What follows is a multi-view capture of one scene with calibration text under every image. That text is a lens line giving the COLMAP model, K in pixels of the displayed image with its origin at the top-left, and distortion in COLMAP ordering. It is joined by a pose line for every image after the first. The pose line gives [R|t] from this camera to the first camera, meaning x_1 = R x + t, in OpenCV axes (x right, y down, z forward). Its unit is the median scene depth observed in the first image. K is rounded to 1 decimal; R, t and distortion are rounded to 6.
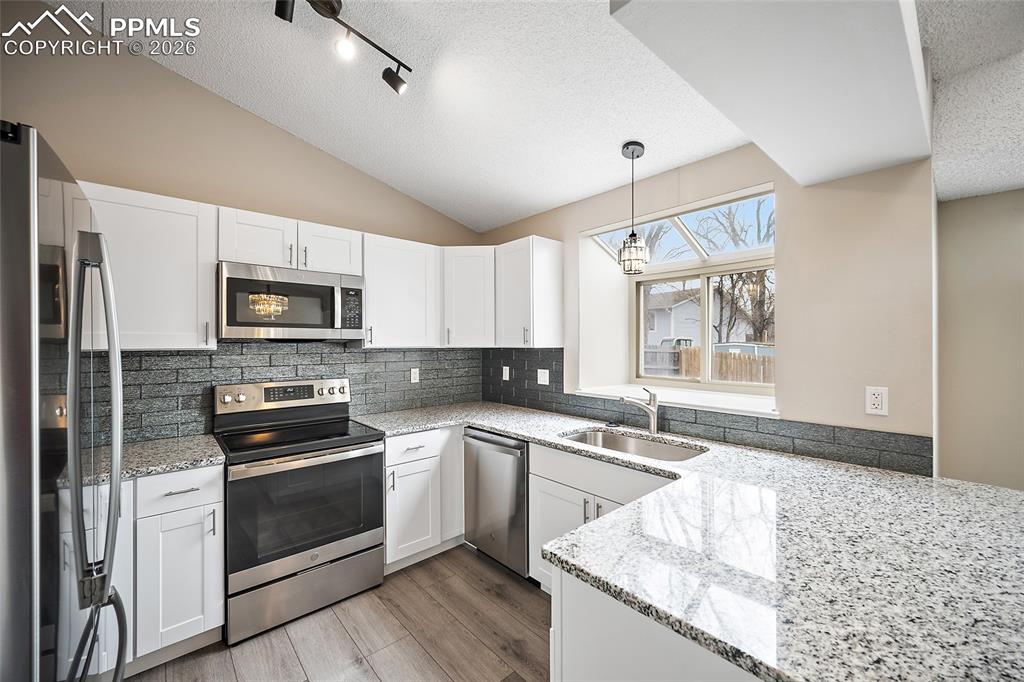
lens RADIAL K [[406.8, 0, 522.7], [0, 406.8, 343.9], [0, 0, 1]] dist [-0.005099, 0.001022]
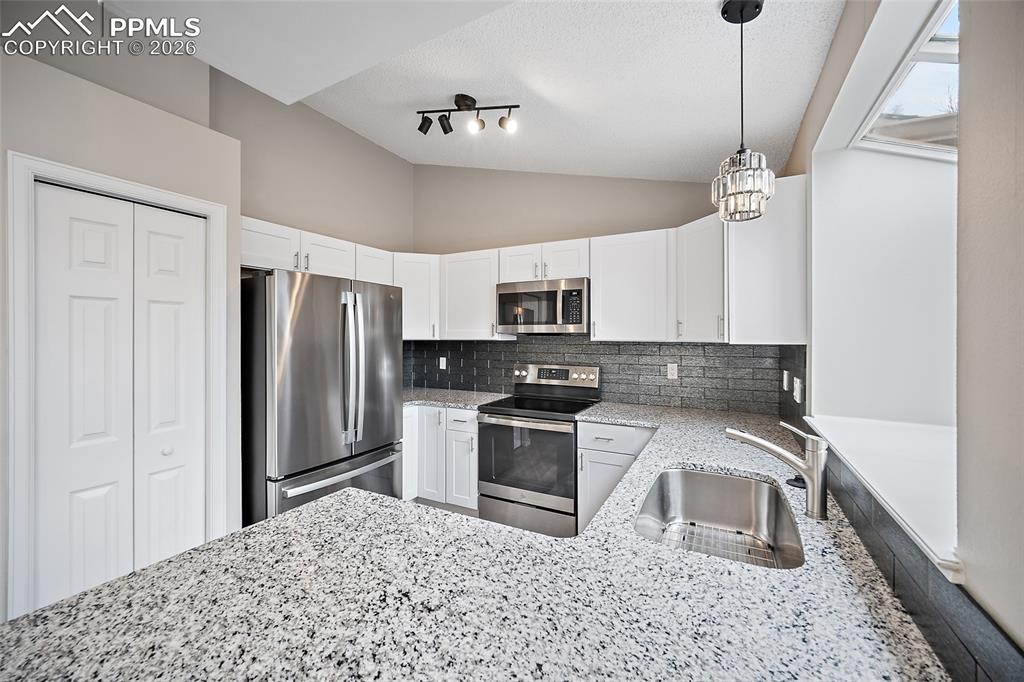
lens RADIAL K [[406.8, 0, 510.4], [0, 406.8, 337.2], [0, 0, 1]] dist [-0.005099, 0.001022]
pose [[0.333566, 0.006117, -0.942707, 0.756691], [-0.001818, 0.999981, 0.005845, -0.007414], [0.942725, -0.000236, 0.333571, 0.528423]]
